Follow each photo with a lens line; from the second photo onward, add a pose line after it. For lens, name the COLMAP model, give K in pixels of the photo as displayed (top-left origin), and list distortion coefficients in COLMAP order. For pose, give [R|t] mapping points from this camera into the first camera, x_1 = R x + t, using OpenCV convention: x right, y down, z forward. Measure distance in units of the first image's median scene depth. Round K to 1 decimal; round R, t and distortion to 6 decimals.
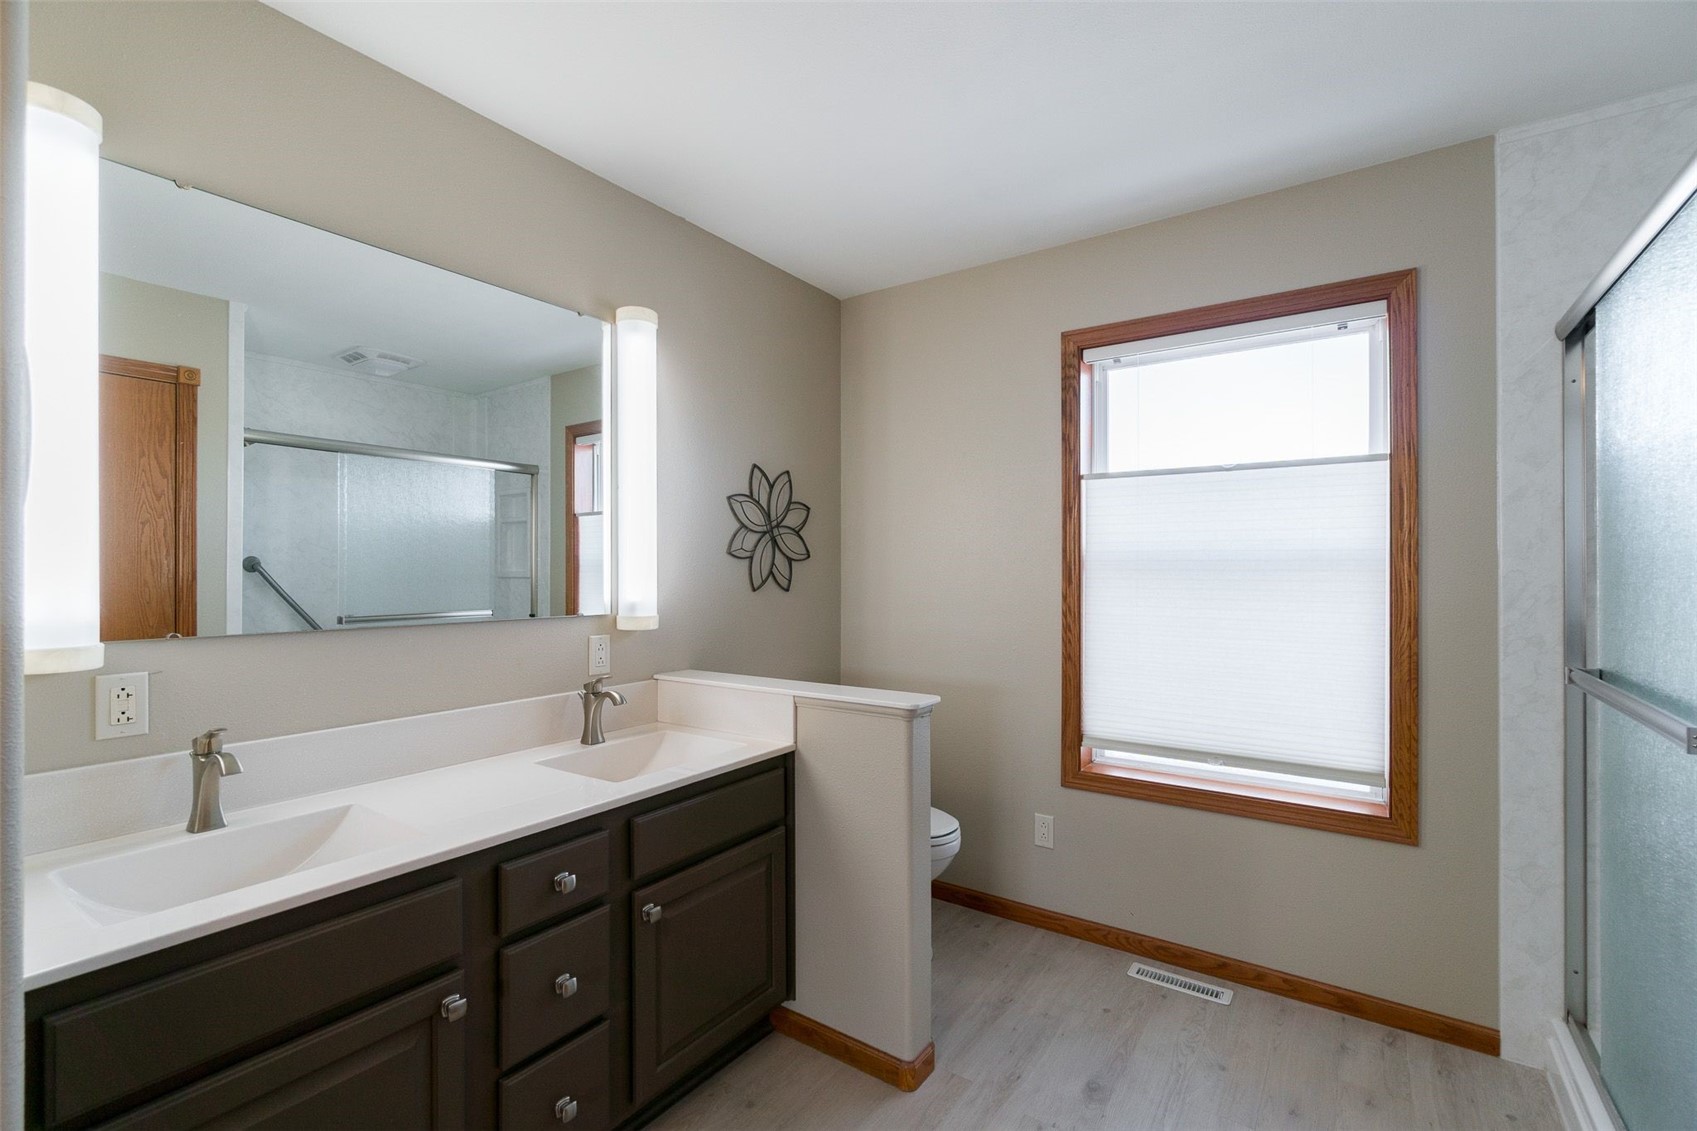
lens RADIAL K [[743.7, 0, 828.6], [0, 743.7, 565.3], [0, 0, 1]] dist [-0.000326, -0.000156]
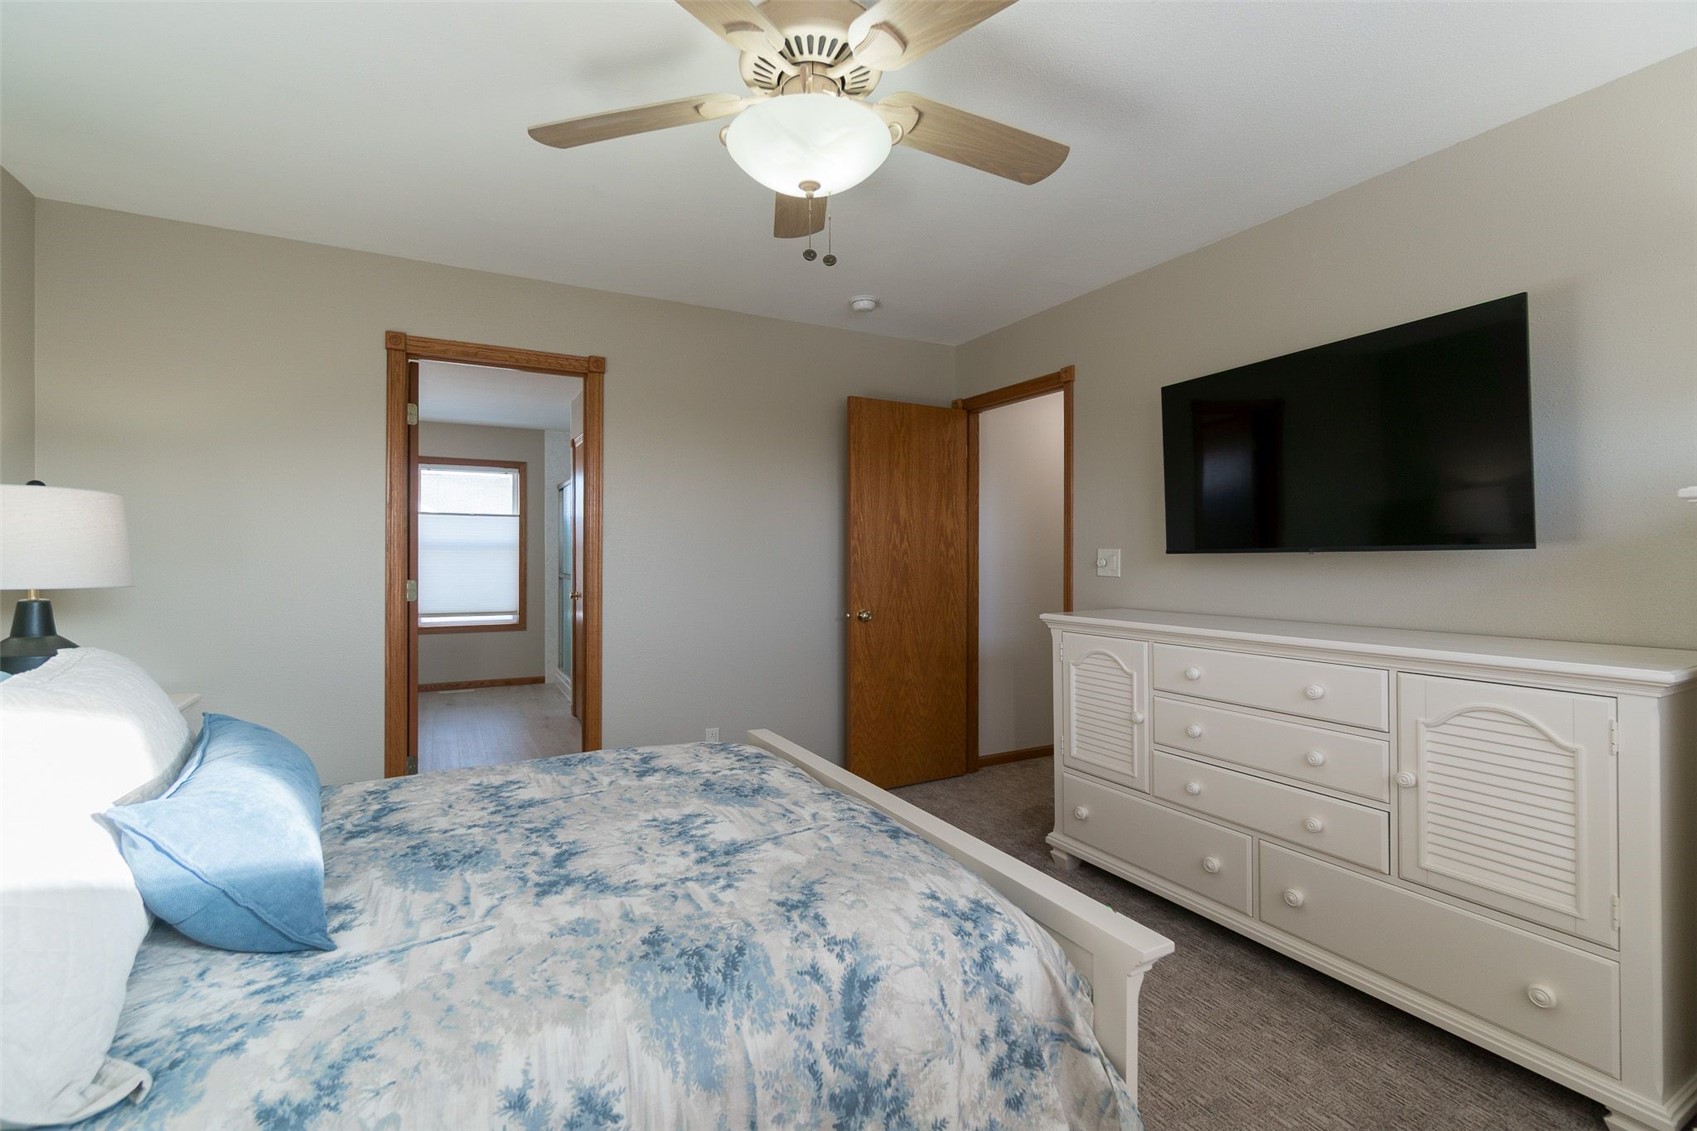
lens RADIAL K [[743.7, 0, 828.6], [0, 743.7, 565.3], [0, 0, 1]] dist [-0.000326, -0.000156]
pose [[0.440828, -0.009740, 0.897539, -1.644968], [-0.007625, 0.999864, 0.014596, 0.018454], [-0.897559, -0.013278, 0.440694, -1.735868]]
